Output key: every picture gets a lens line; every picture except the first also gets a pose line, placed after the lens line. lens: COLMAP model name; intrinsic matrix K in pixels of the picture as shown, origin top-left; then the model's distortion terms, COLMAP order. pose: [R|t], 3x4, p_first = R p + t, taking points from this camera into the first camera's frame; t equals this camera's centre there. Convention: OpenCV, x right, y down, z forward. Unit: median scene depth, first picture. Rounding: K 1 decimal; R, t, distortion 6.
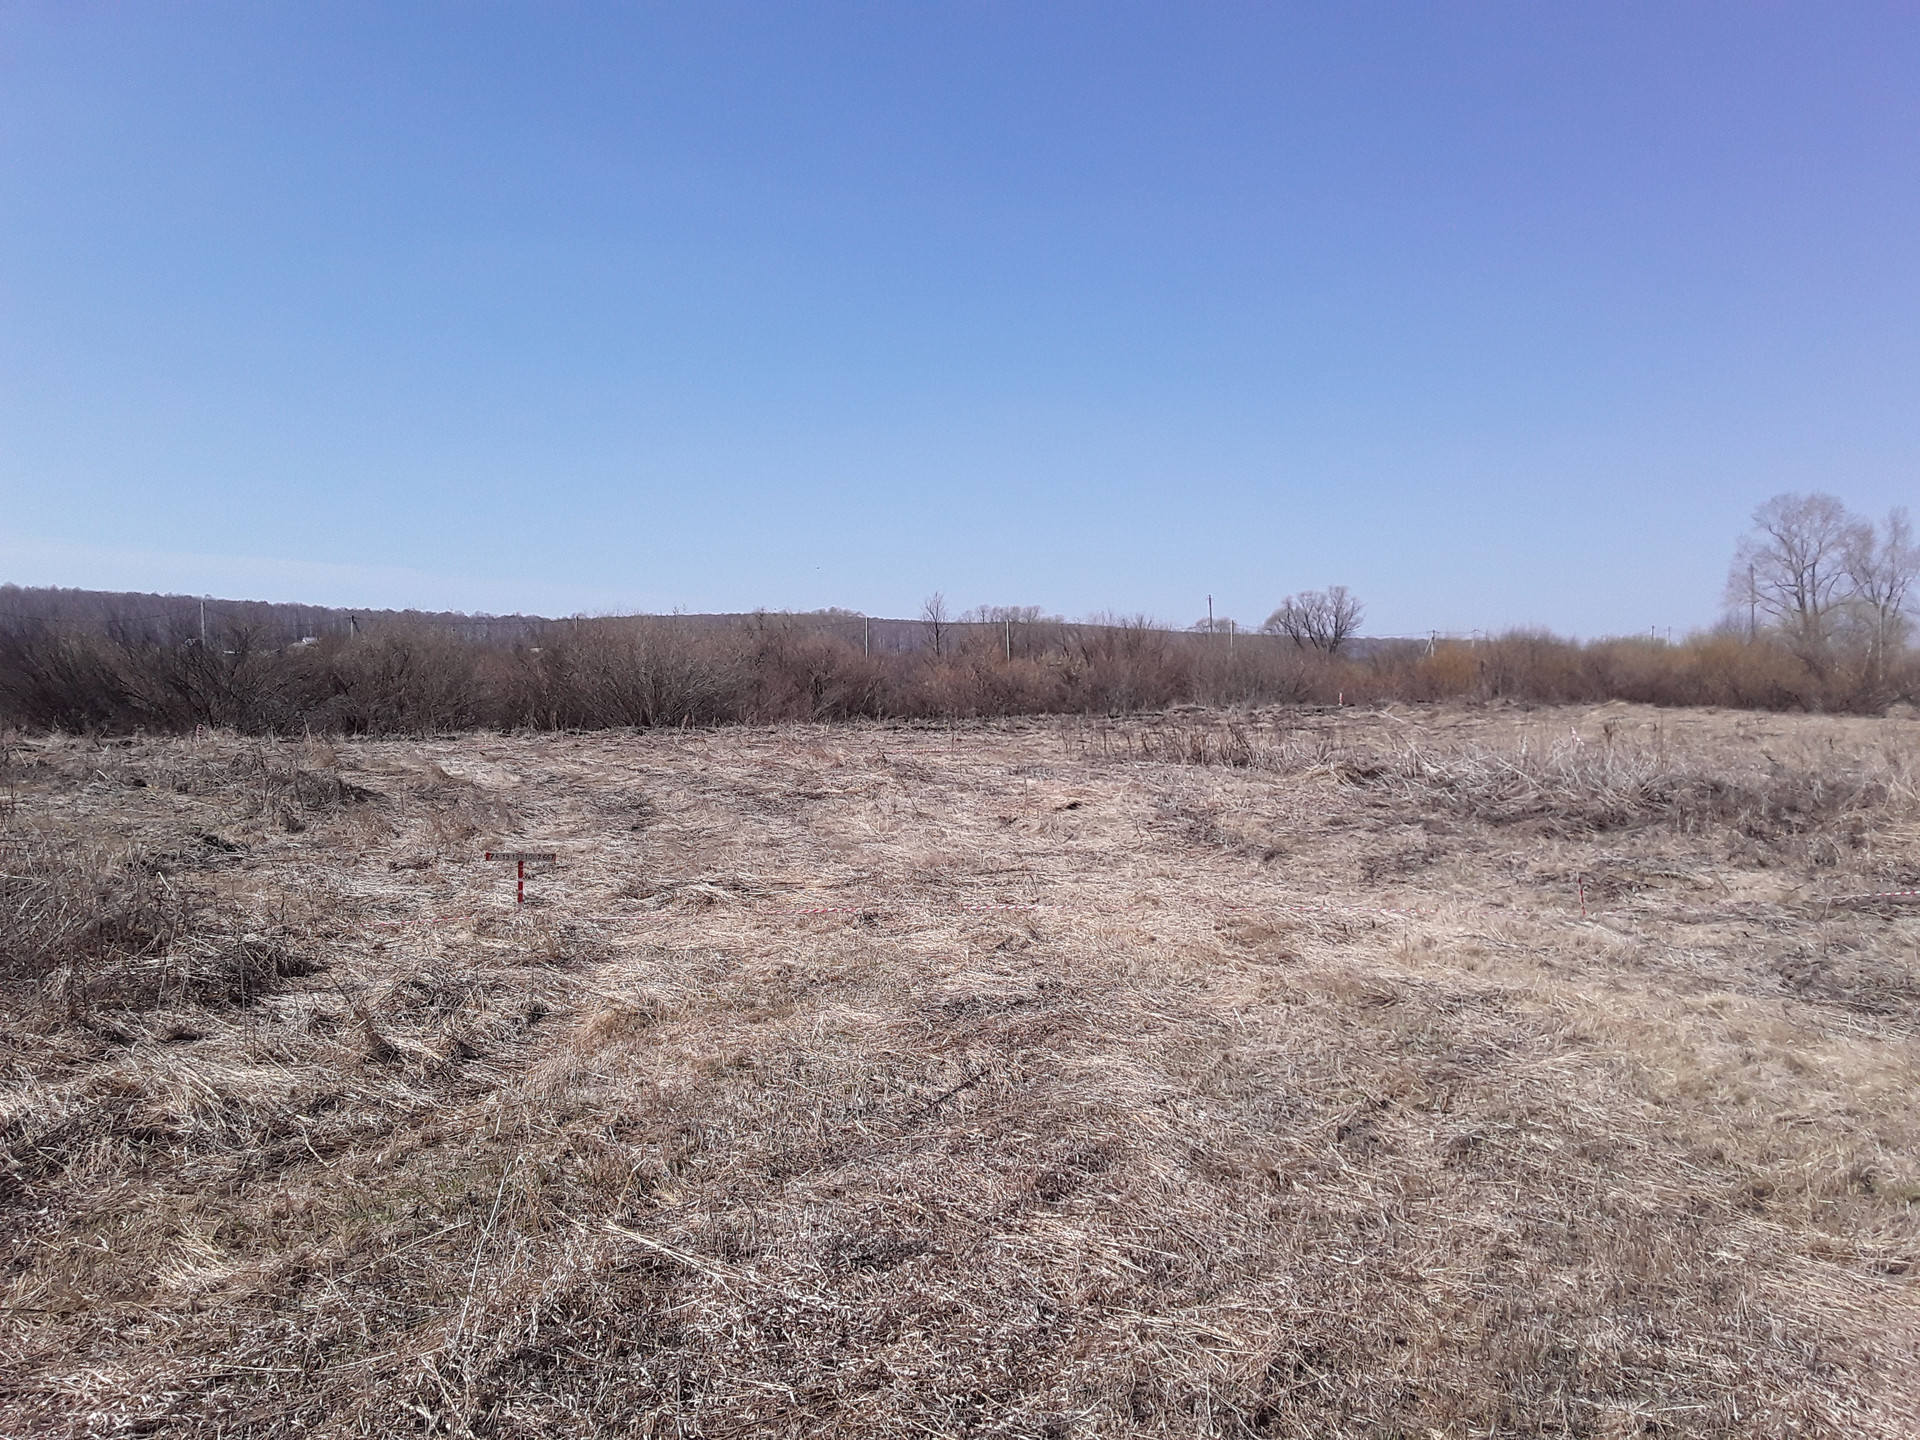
lens RADIAL K [[1739.3, 0, 964.8], [0, 1739.3, 724.7], [0, 0, 1]] dist [0.020091, -0.096072]
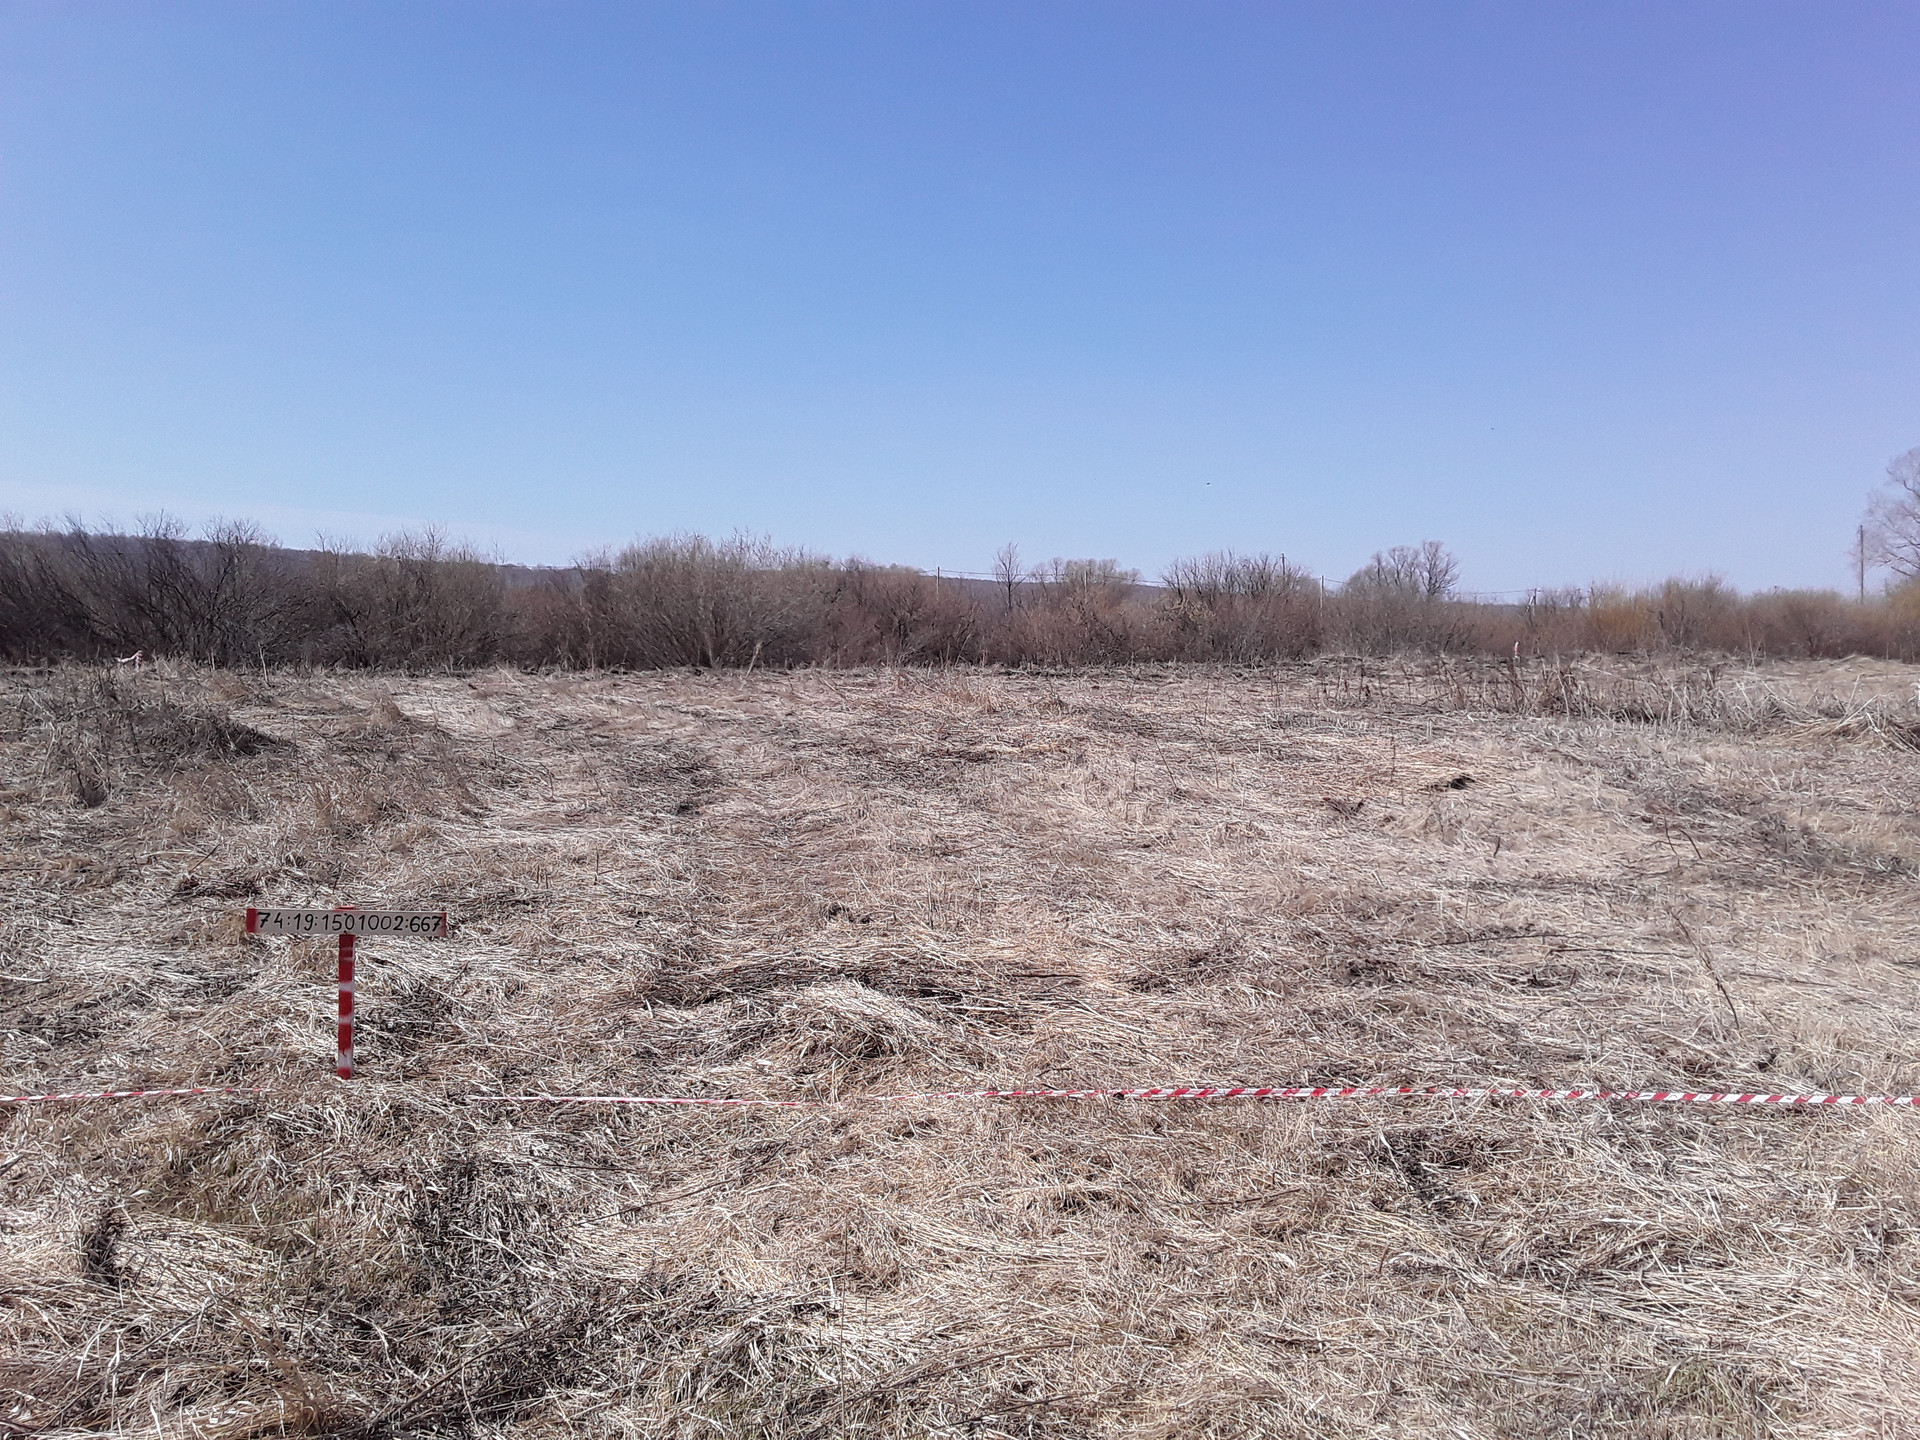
lens RADIAL K [[1739.3, 0, 956.1], [0, 1739.3, 710.7], [0, 0, 1]] dist [0.020091, -0.096072]
pose [[0.999174, 0.015062, -0.037744, -0.040897], [-0.014480, 0.999773, 0.015649, 0.008813], [0.037971, -0.015089, 0.999165, 0.223880]]
